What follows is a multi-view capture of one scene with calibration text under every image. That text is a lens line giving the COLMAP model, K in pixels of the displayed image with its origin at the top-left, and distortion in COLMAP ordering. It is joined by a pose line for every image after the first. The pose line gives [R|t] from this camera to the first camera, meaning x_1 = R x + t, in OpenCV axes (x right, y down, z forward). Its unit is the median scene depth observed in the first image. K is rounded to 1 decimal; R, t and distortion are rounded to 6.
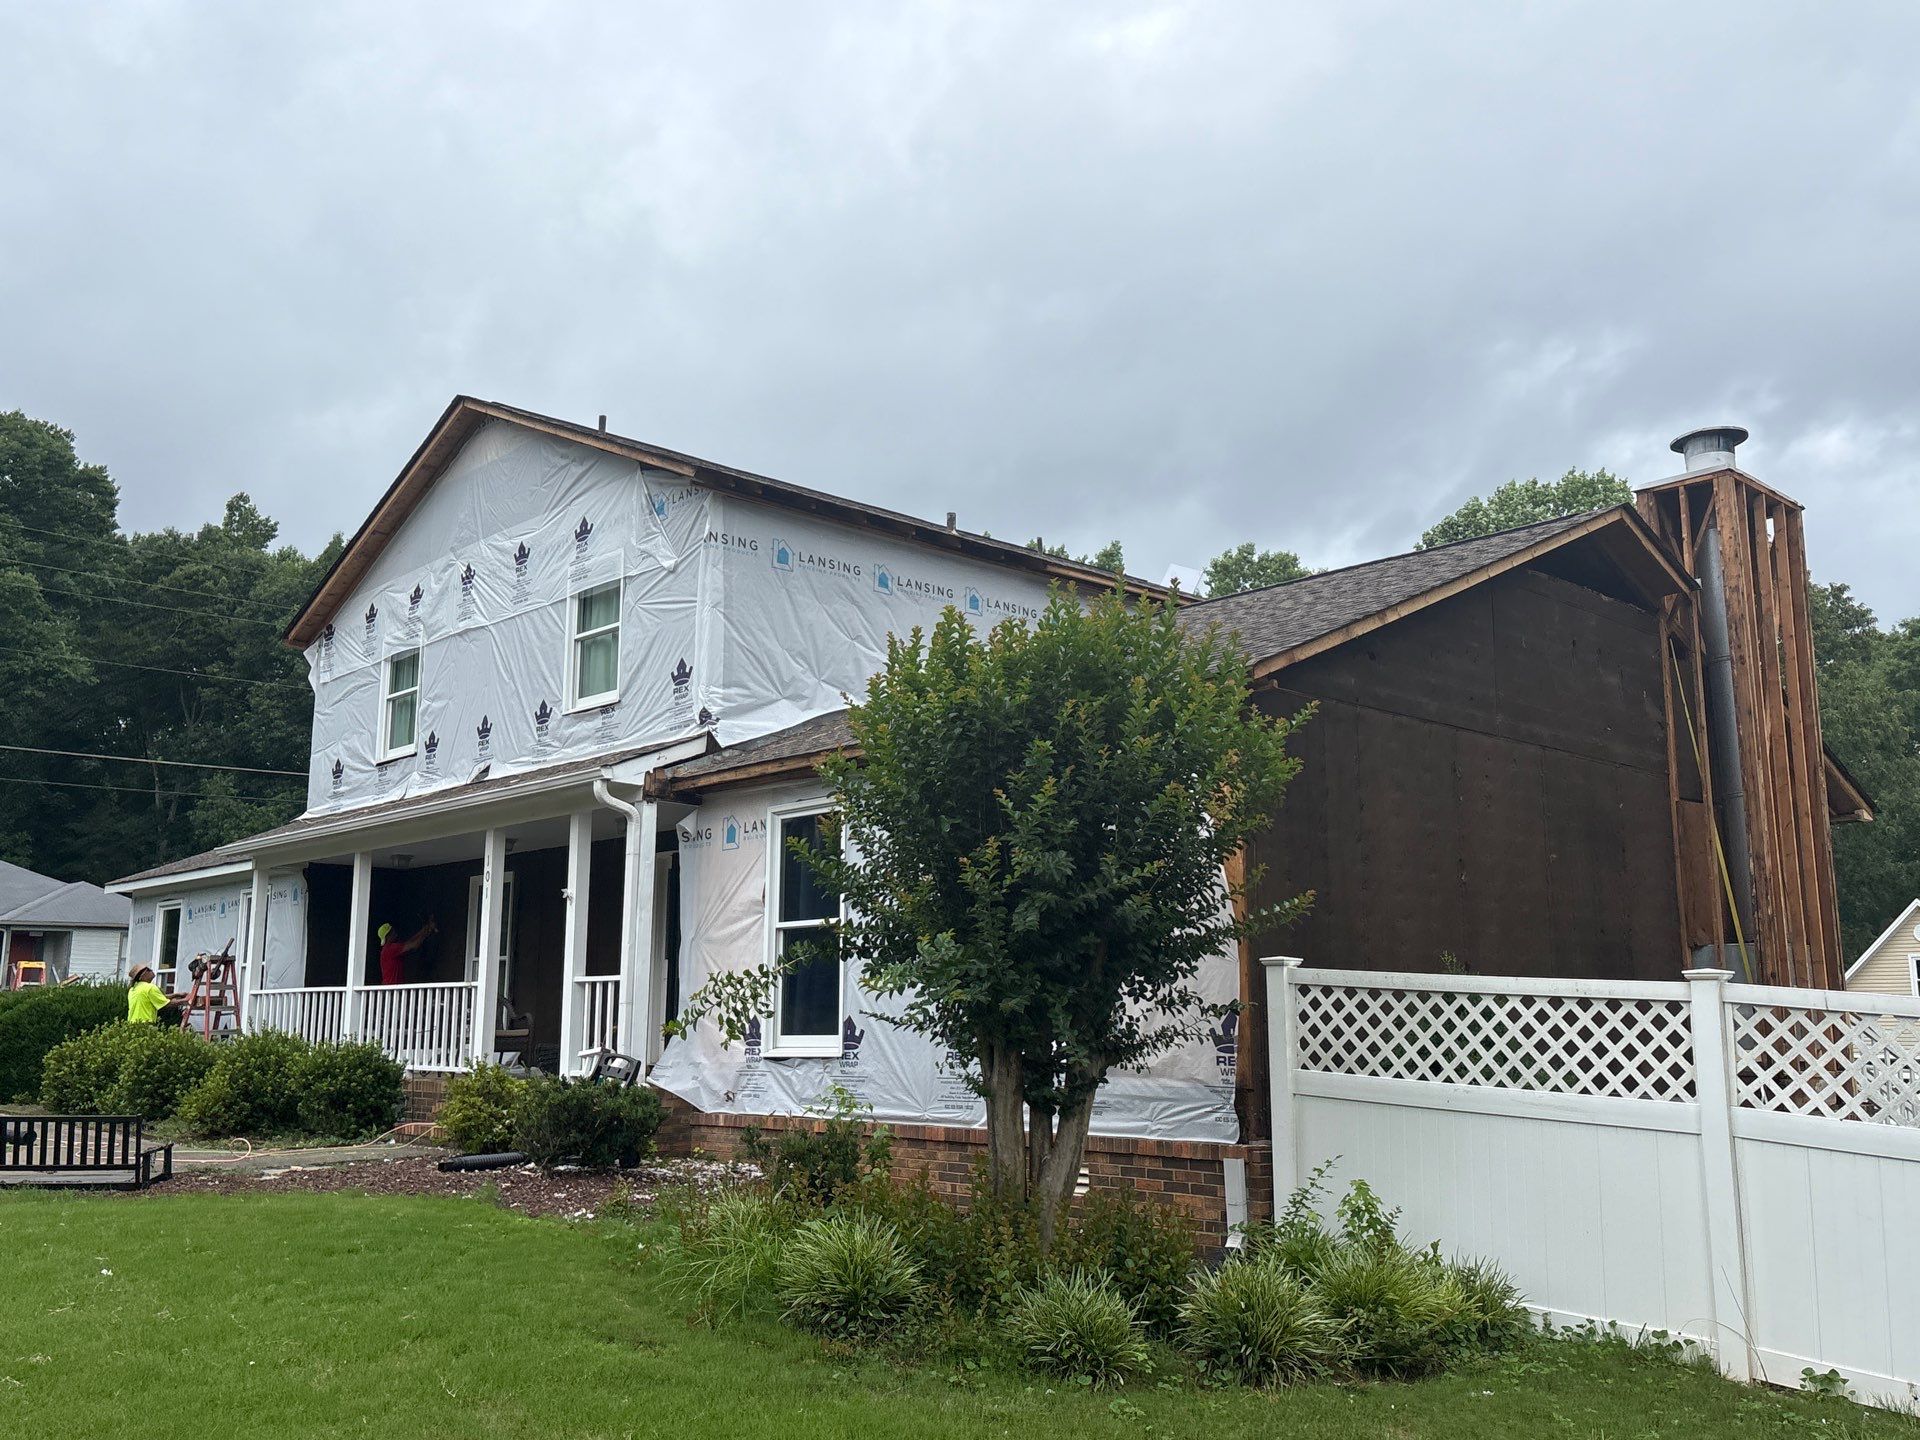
lens RADIAL K [[1666.3, 0, 965.7], [0, 1666.3, 712.1], [0, 0, 1]] dist [0.026758, -0.002410]
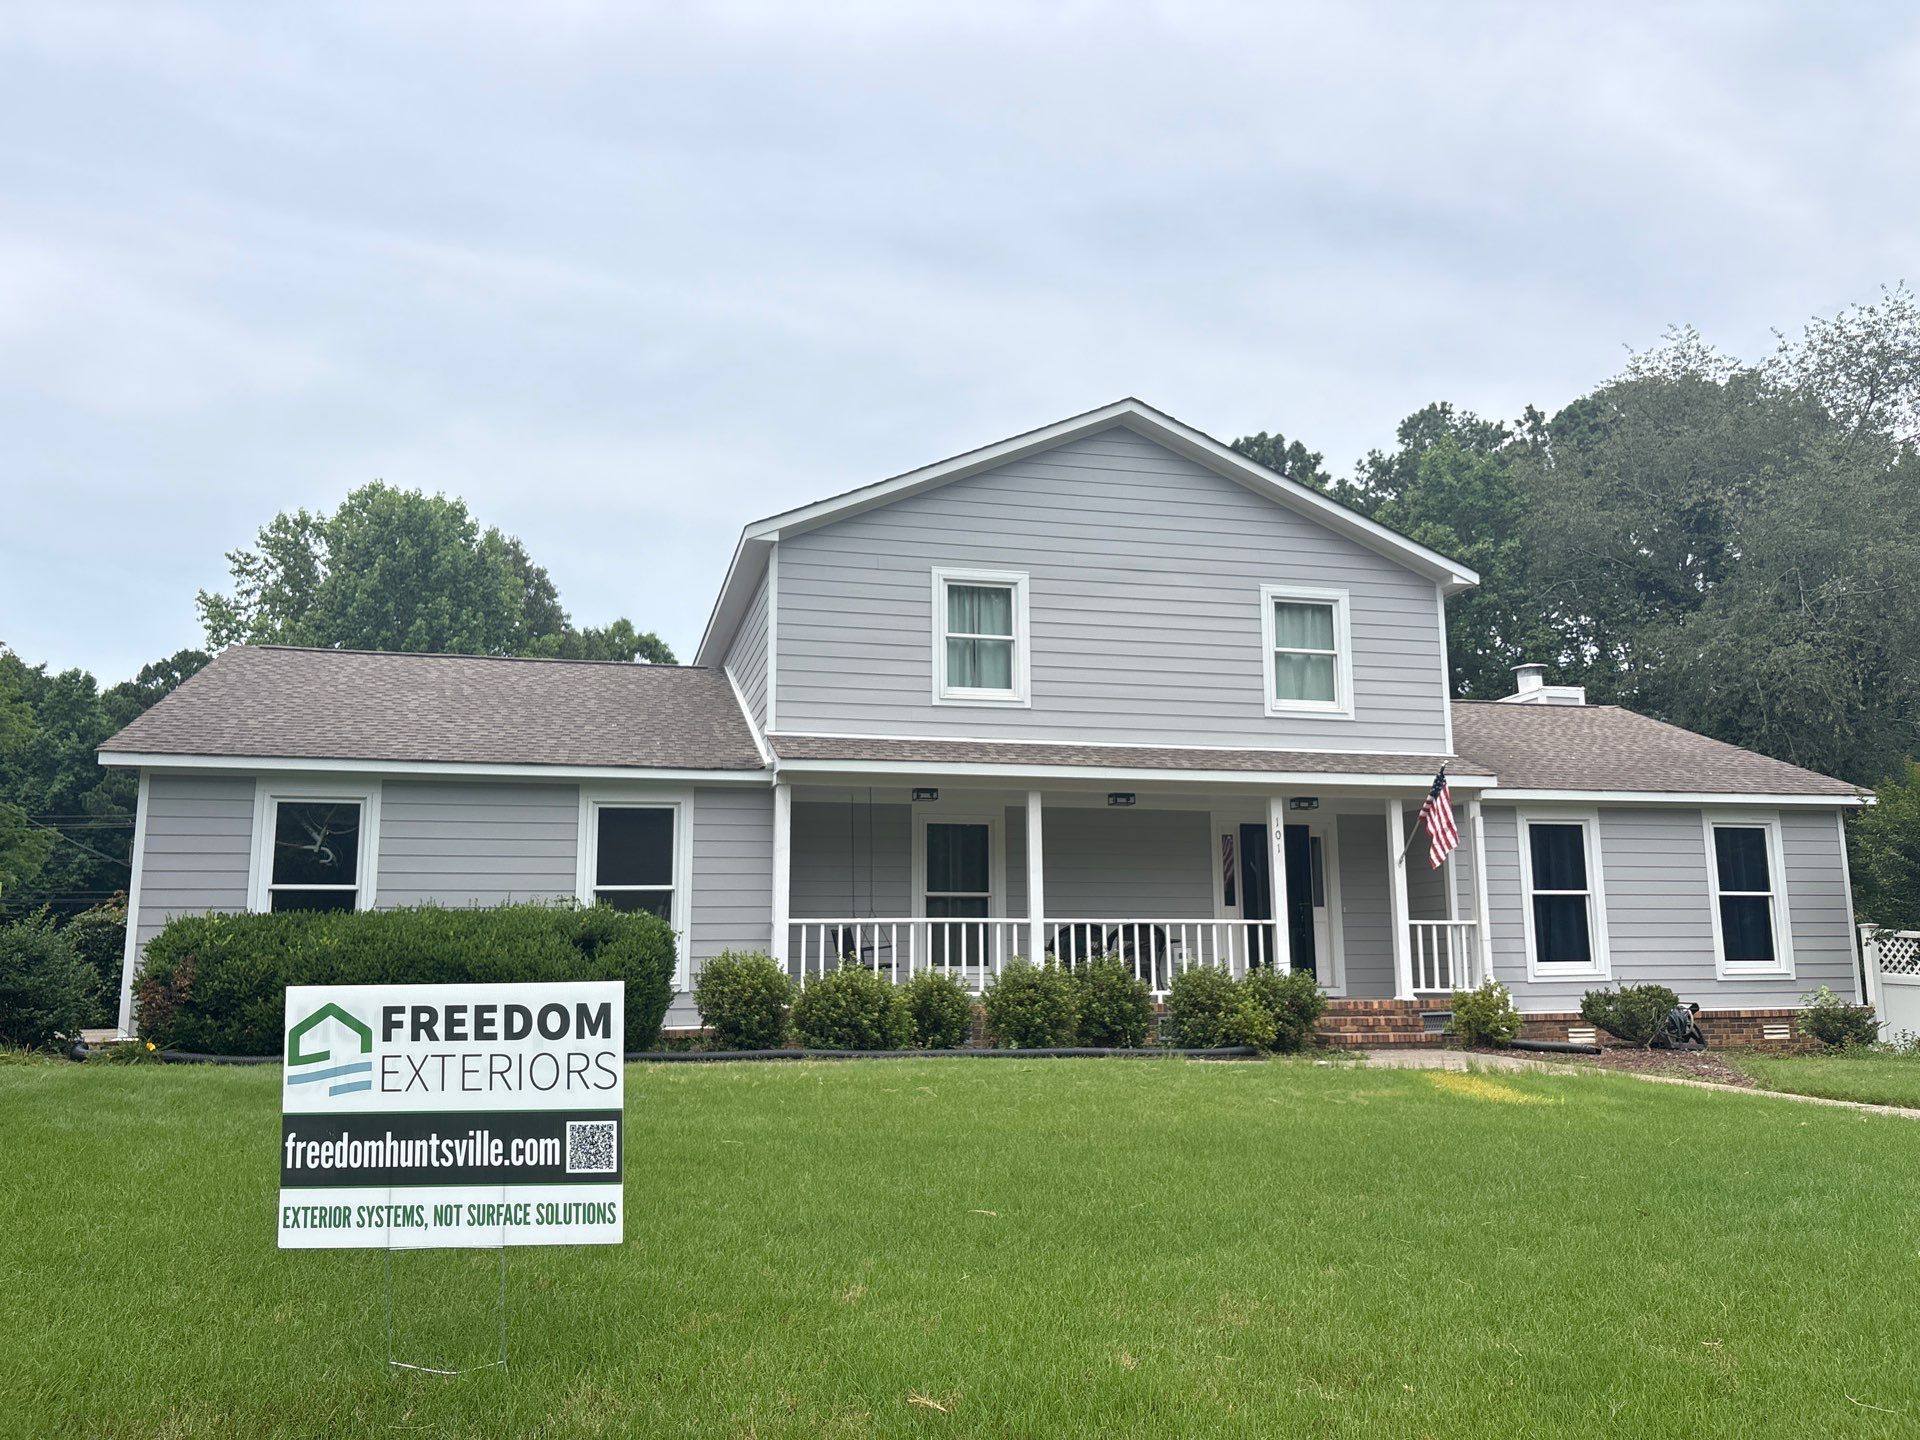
lens RADIAL K [[1433.9, 0, 950.7], [0, 1433.9, 731.2], [0, 0, 1]] dist [0.059450, -0.088235]
pose [[0.491289, 0.132513, 0.860857, -1.454978], [-0.154022, 0.986001, -0.063877, 0.139622], [-0.857270, -0.101208, 0.504821, 0.745398]]
